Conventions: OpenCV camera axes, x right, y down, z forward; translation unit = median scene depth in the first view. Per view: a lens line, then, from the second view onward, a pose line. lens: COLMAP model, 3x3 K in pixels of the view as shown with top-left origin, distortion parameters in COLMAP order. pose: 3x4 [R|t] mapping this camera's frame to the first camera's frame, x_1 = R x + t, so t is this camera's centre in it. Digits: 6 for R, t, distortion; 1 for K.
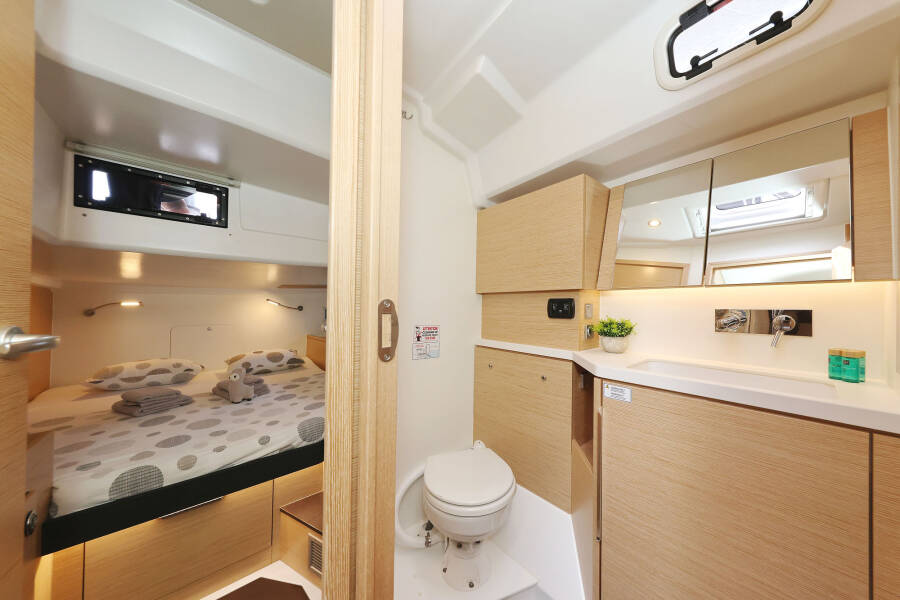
lens RADIAL K [[273.2, 0, 467.1], [0, 273.2, 298.9], [0, 0, 1]] dist [0.000051, -0.000005]
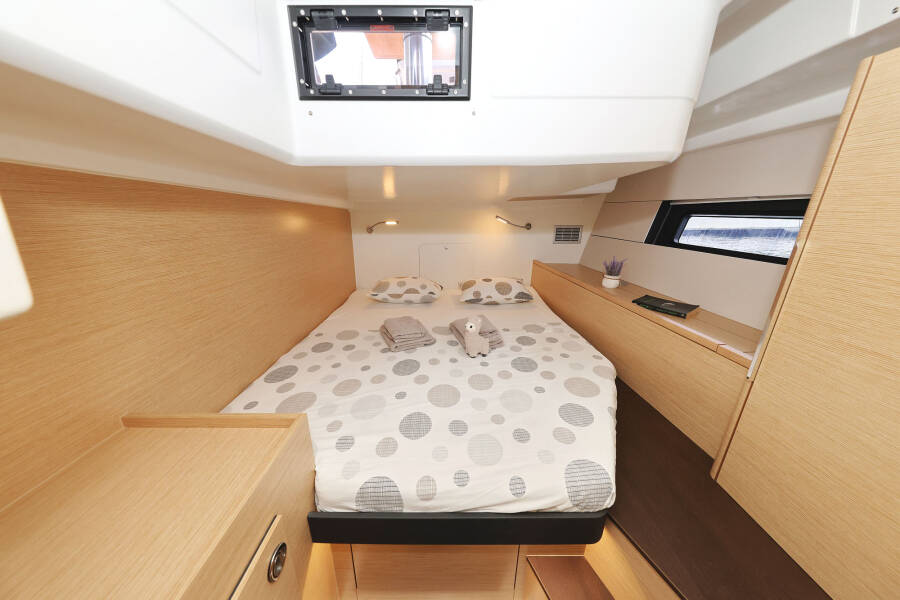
lens RADIAL K [[300.8, 0, 450.0], [0, 300.8, 300.0], [0, 0, 1]] dist [-0.000023, -0.000036]
pose [[0.737284, 0.193727, -0.647211, -0.332638], [0.007097, 0.955730, 0.294159, -0.042664], [0.675546, -0.221472, 0.703270, 0.349083]]
